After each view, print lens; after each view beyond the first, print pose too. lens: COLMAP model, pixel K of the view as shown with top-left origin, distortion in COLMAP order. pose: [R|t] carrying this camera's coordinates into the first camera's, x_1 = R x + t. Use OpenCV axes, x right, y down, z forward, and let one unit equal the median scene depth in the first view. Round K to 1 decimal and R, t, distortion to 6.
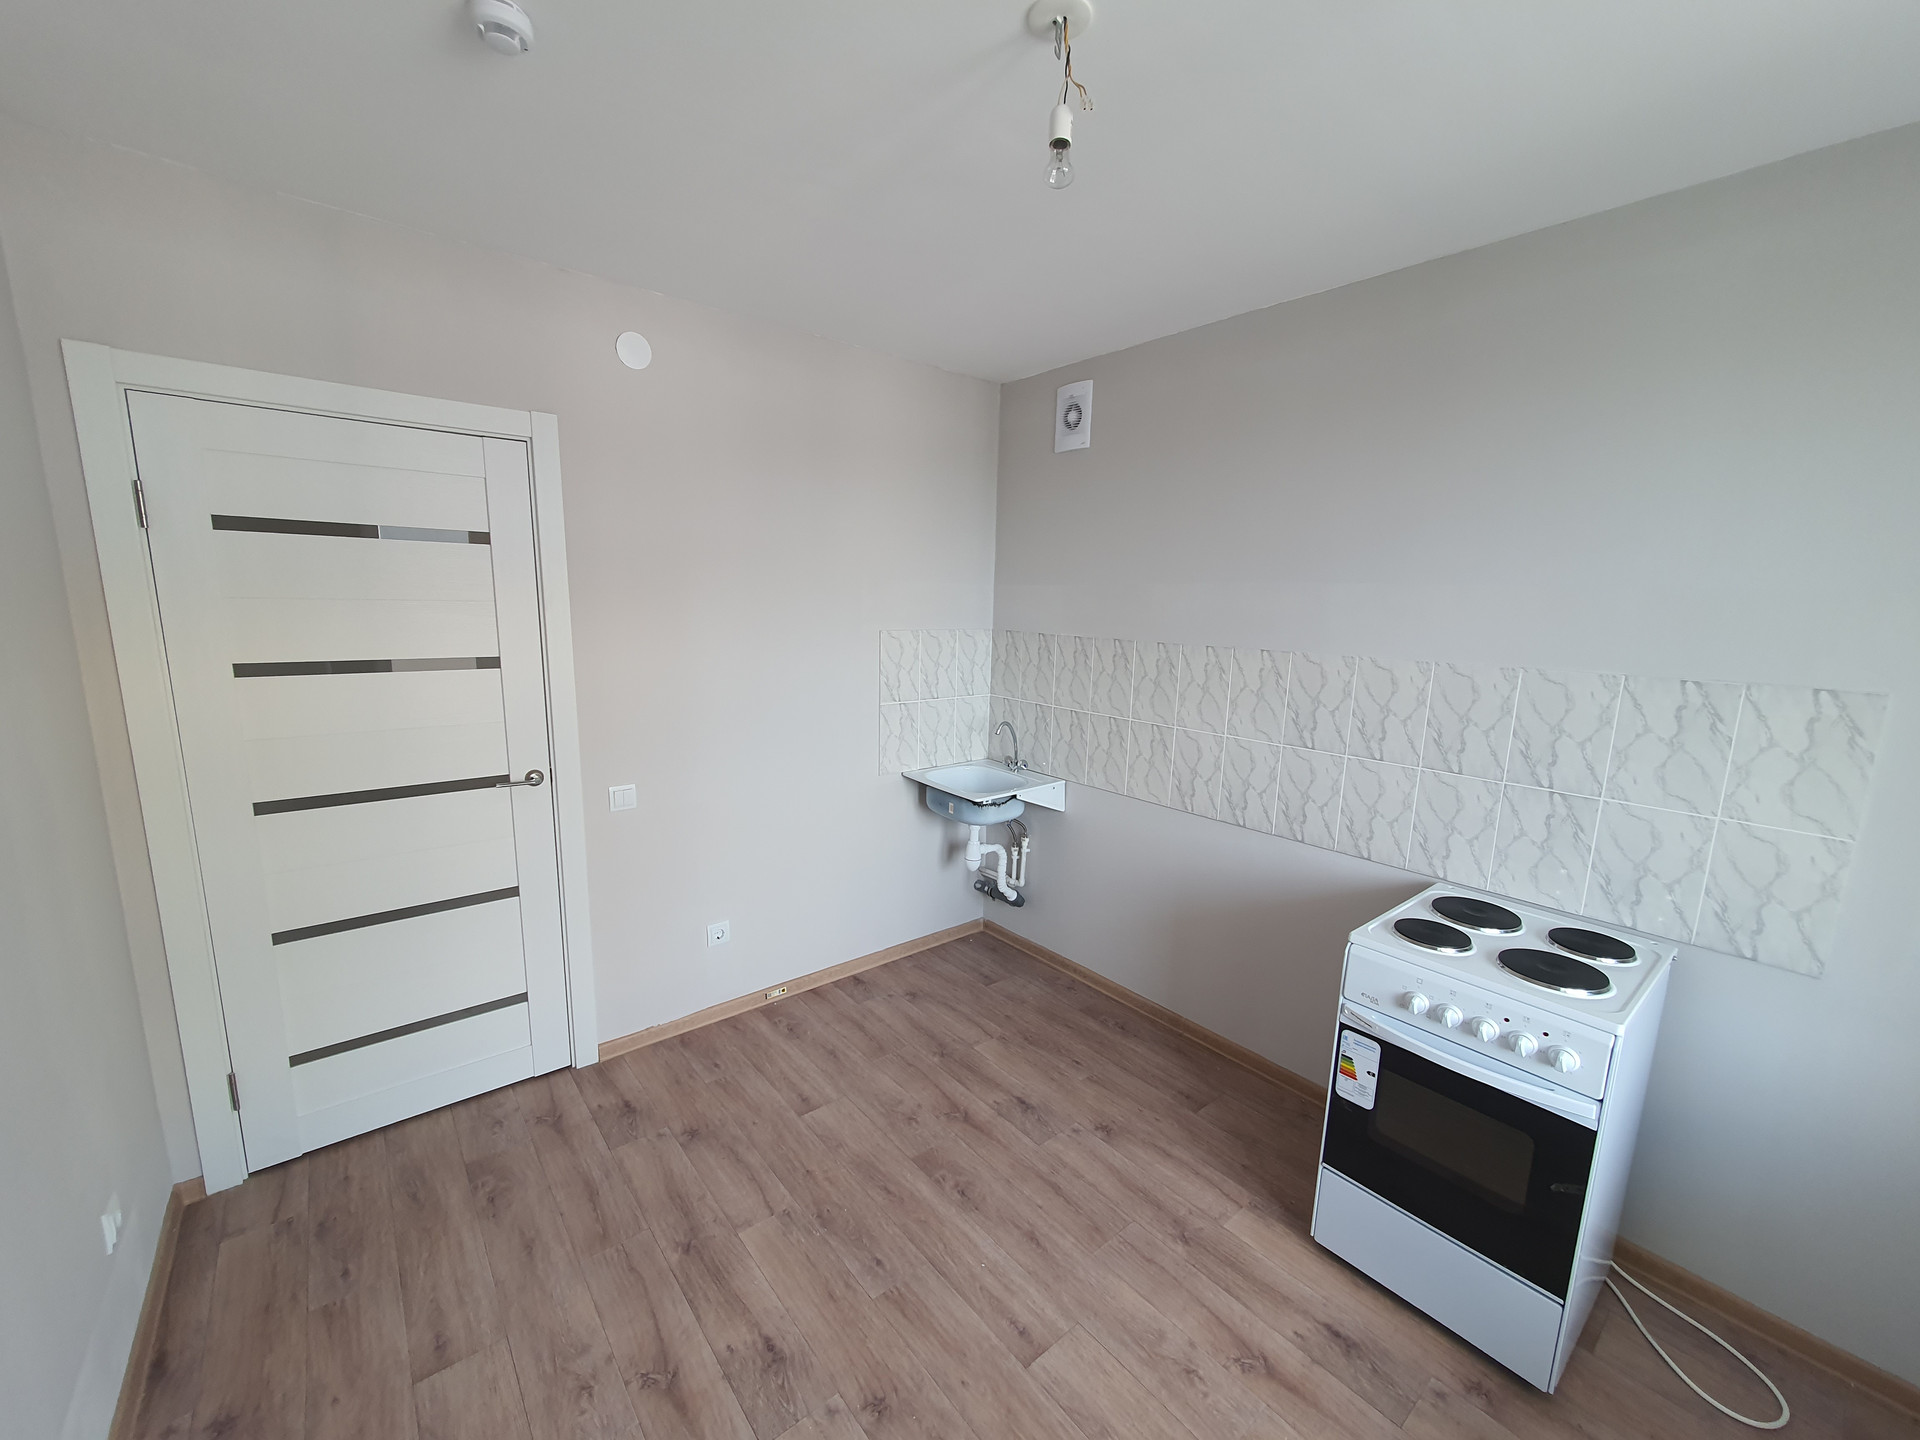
lens RADIAL K [[740.9, 0, 949.8], [0, 740.9, 737.3], [0, 0, 1]] dist [-0.000824, 0.000398]
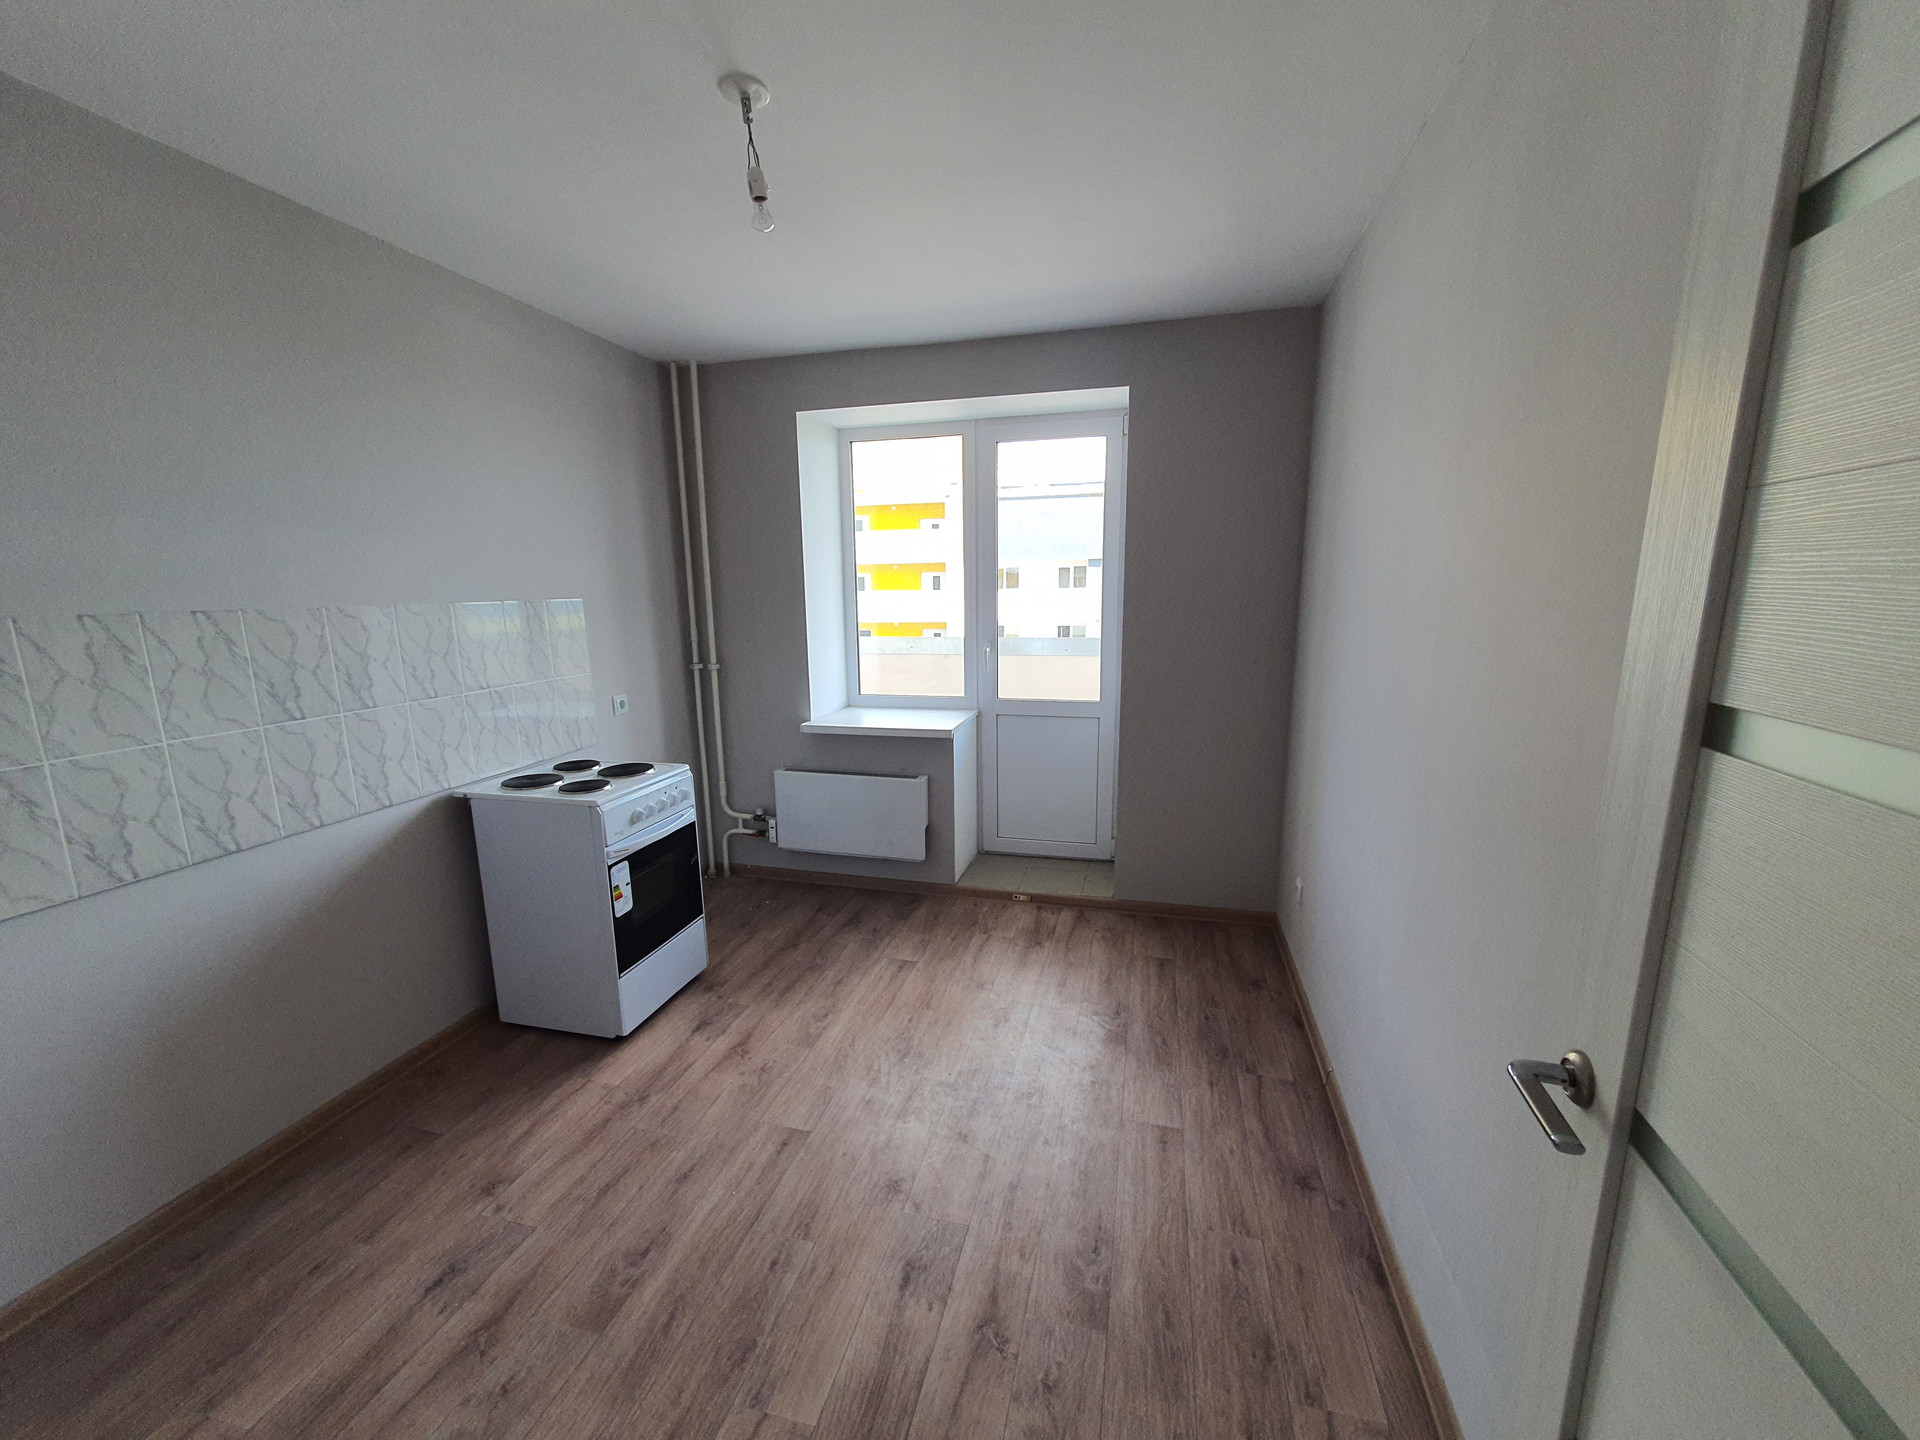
lens RADIAL K [[740.9, 0, 946.8], [0, 740.9, 732.6], [0, 0, 1]] dist [-0.000824, 0.000398]
pose [[-0.566571, -0.183078, 0.803418, -0.685406], [0.150121, 0.935756, 0.319100, -0.142444], [-0.810223, 0.301403, -0.502688, 0.889630]]
